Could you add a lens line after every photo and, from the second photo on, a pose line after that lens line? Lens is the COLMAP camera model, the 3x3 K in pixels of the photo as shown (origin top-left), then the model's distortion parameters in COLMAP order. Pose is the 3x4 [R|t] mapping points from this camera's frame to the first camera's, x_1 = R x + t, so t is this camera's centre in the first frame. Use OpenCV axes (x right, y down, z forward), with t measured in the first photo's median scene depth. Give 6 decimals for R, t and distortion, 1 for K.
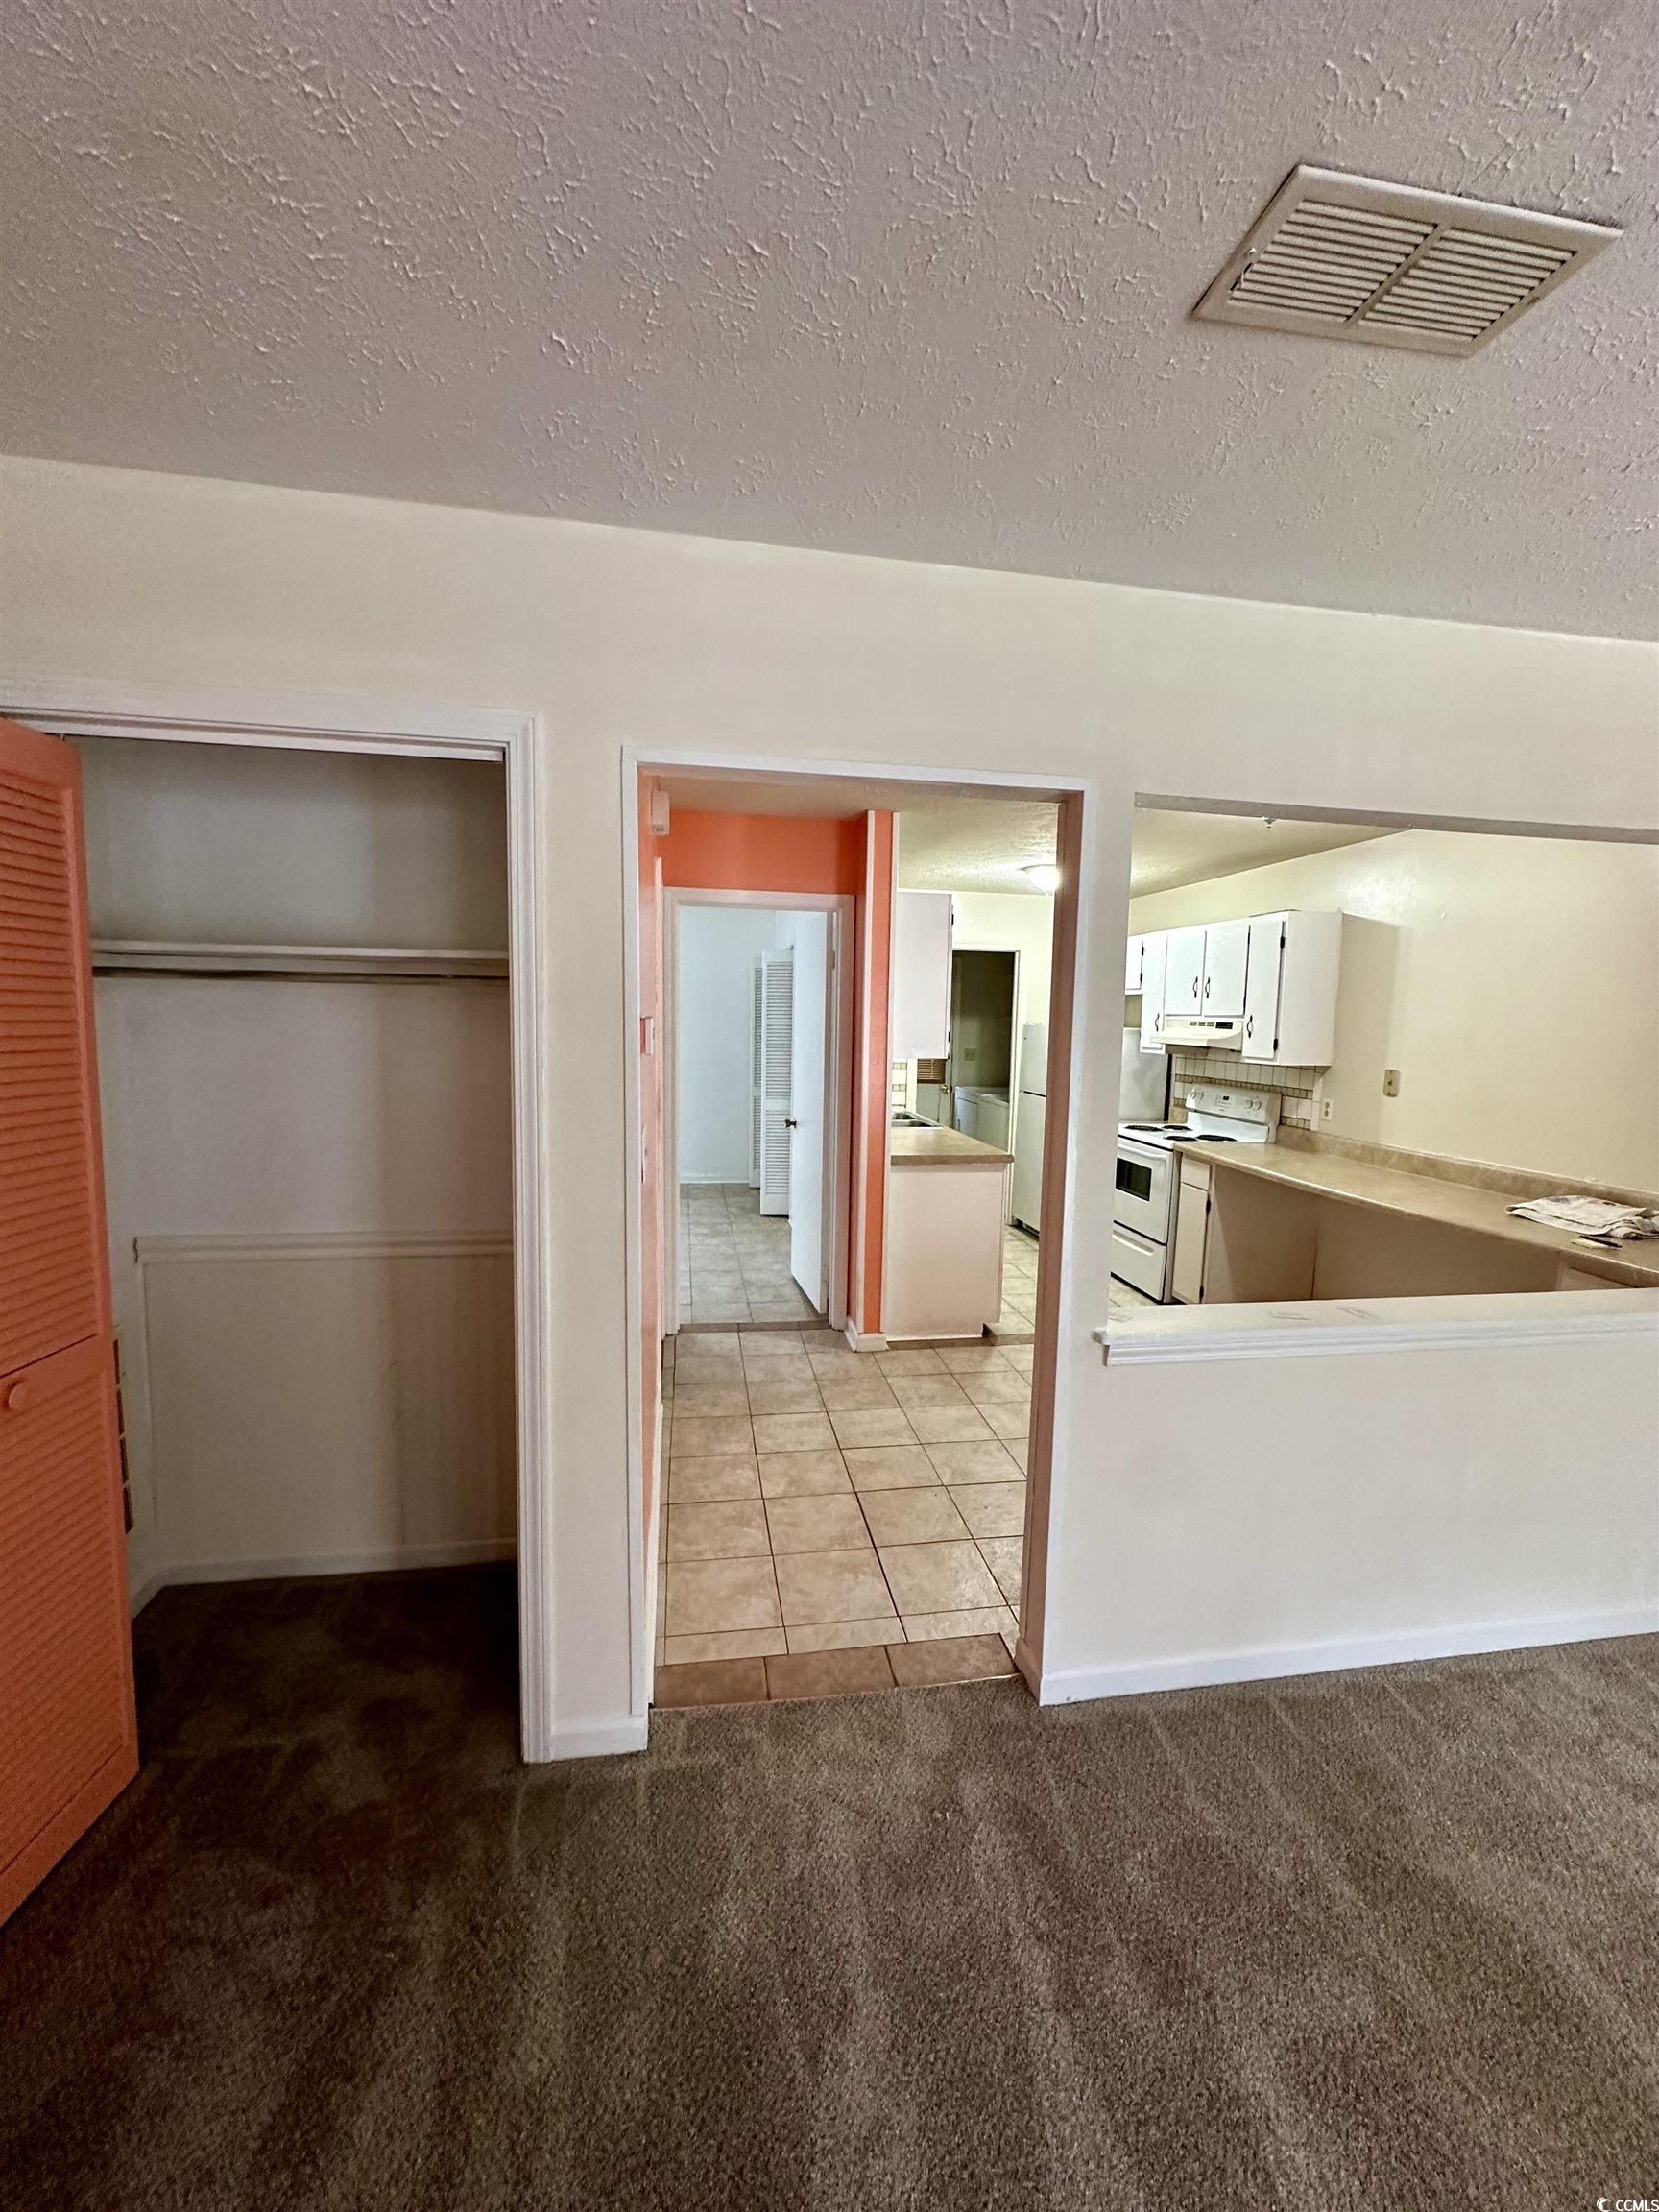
lens RADIAL K [[883.5, 0, 829.5], [0, 883.5, 1106.0], [0, 0, 1]] dist [-0.001069, 0.000484]
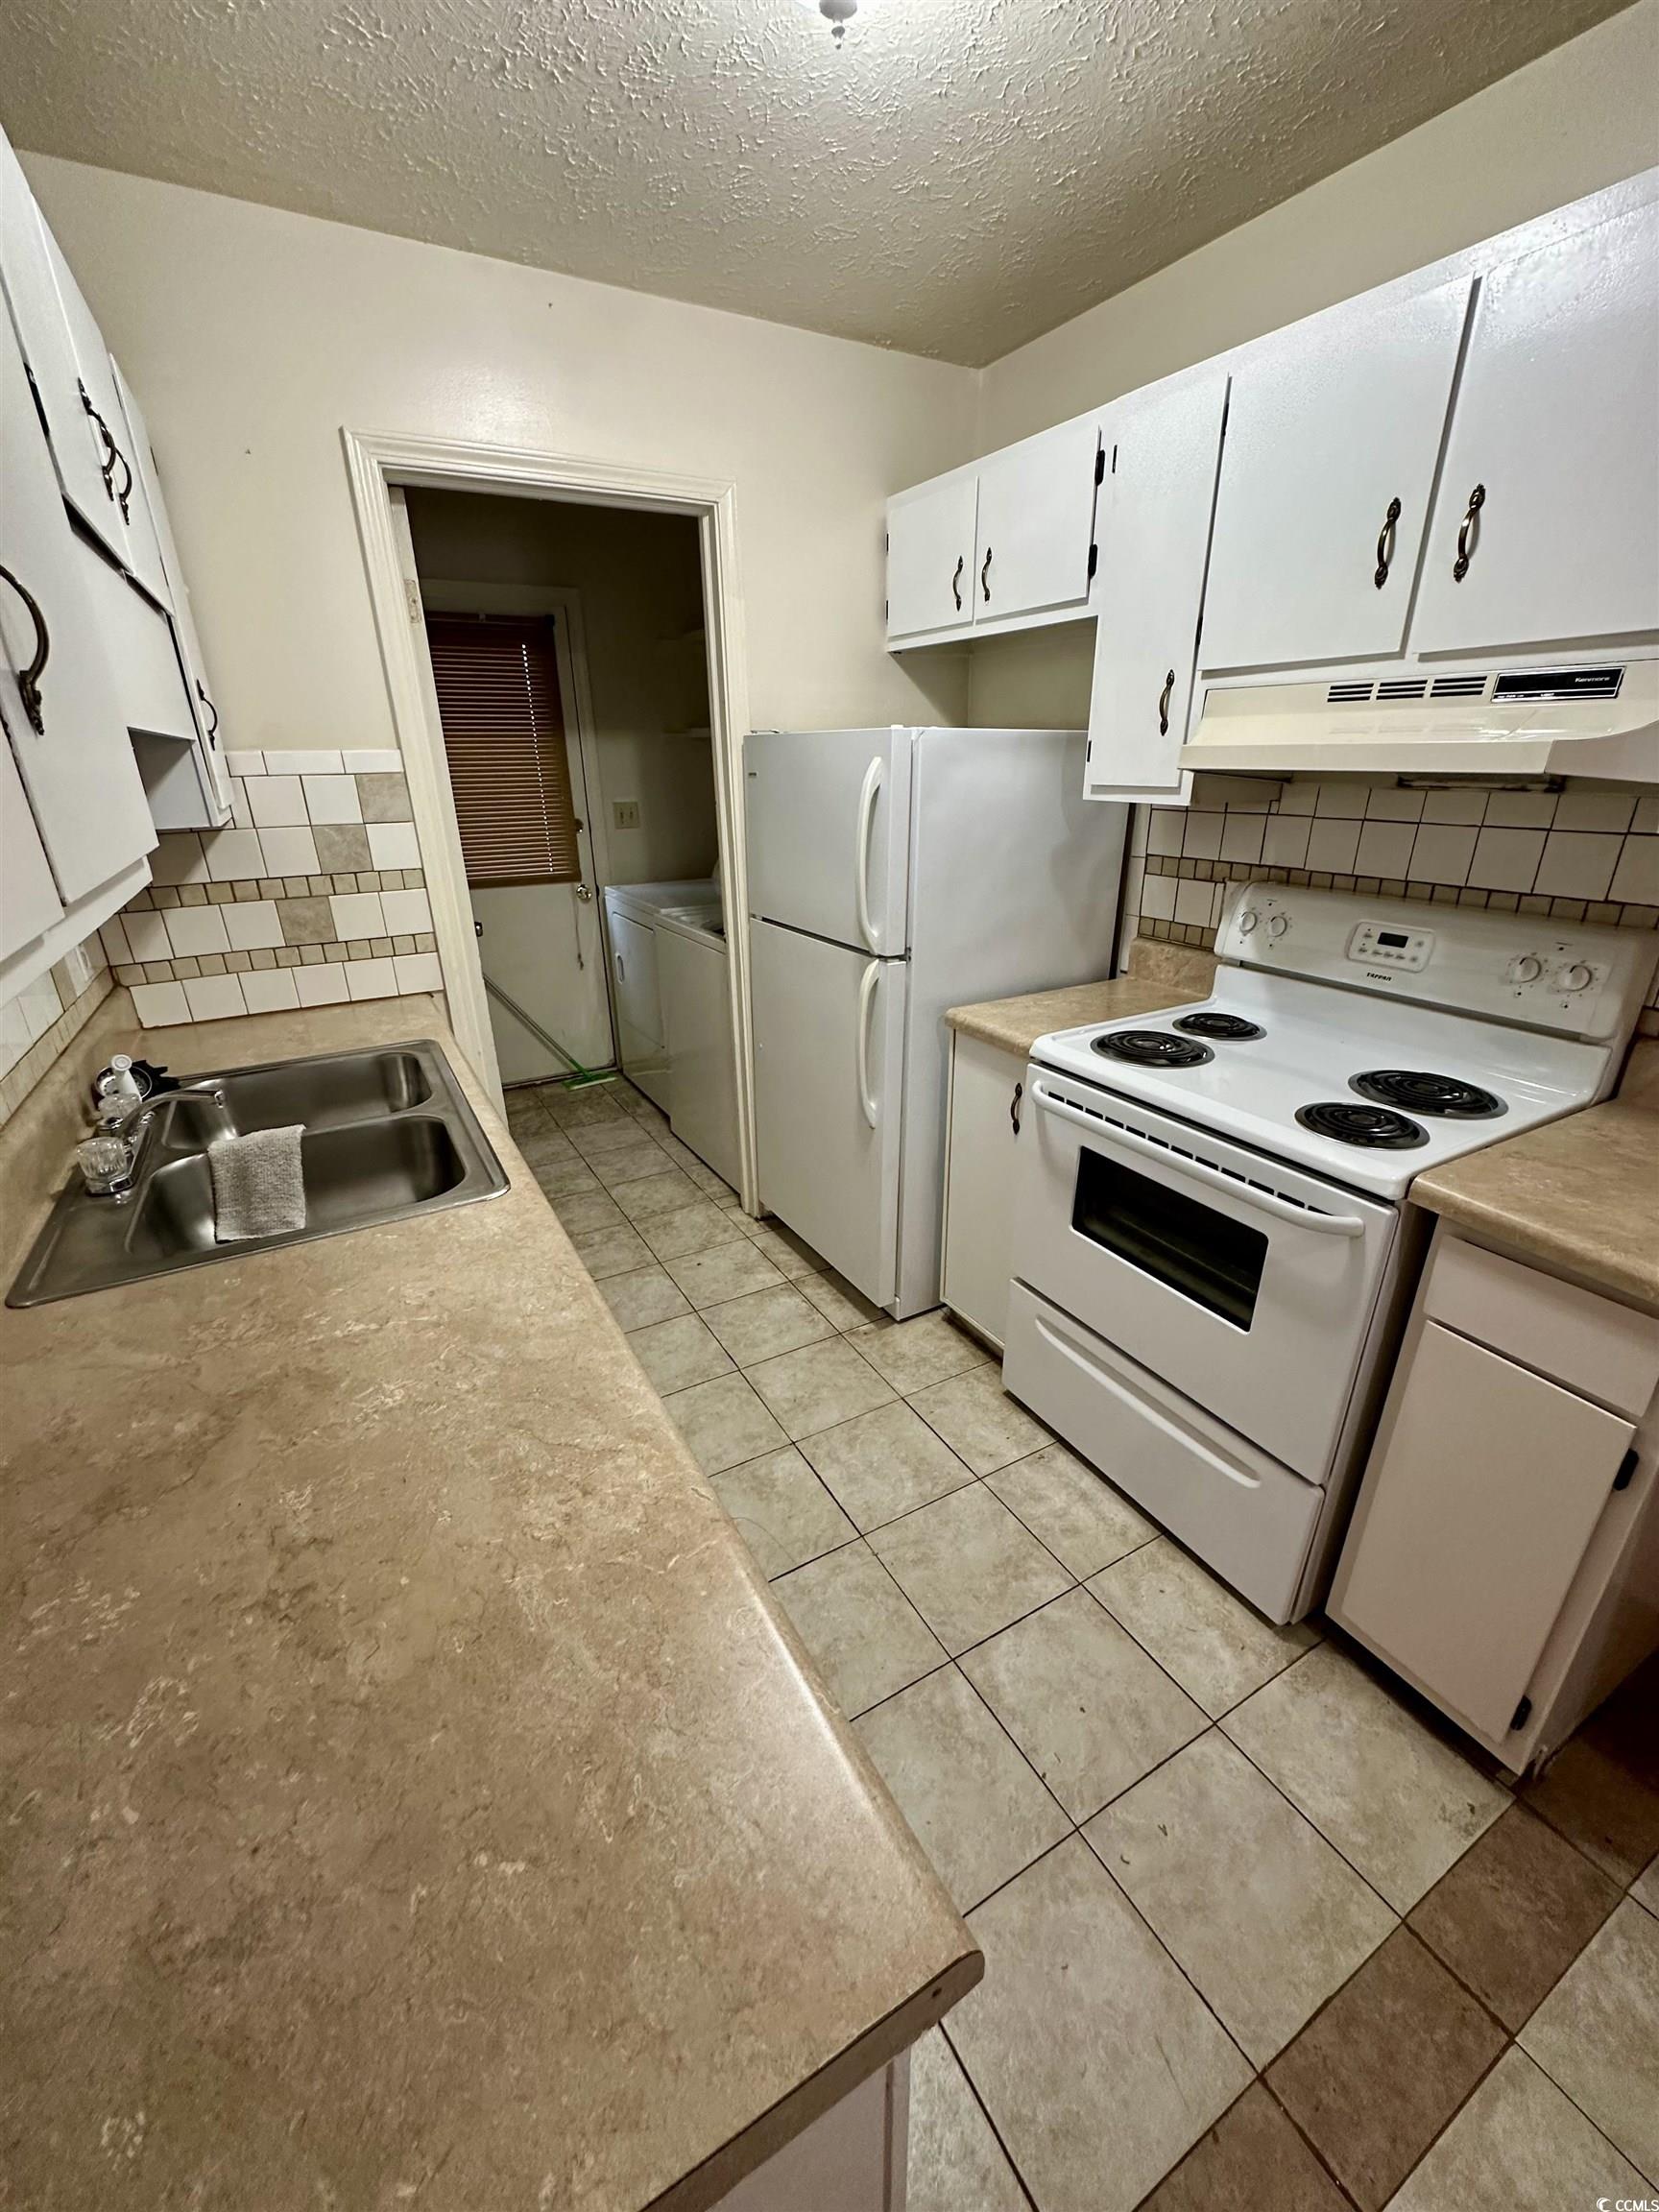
lens RADIAL K [[883.5, 0, 829.5], [0, 883.5, 1106.0], [0, 0, 1]] dist [-0.001069, 0.000484]
pose [[0.938400, -0.161063, 0.305720, 0.185330], [0.069952, 0.954956, 0.288384, -0.077531], [-0.338397, -0.249234, 0.907397, 0.993310]]
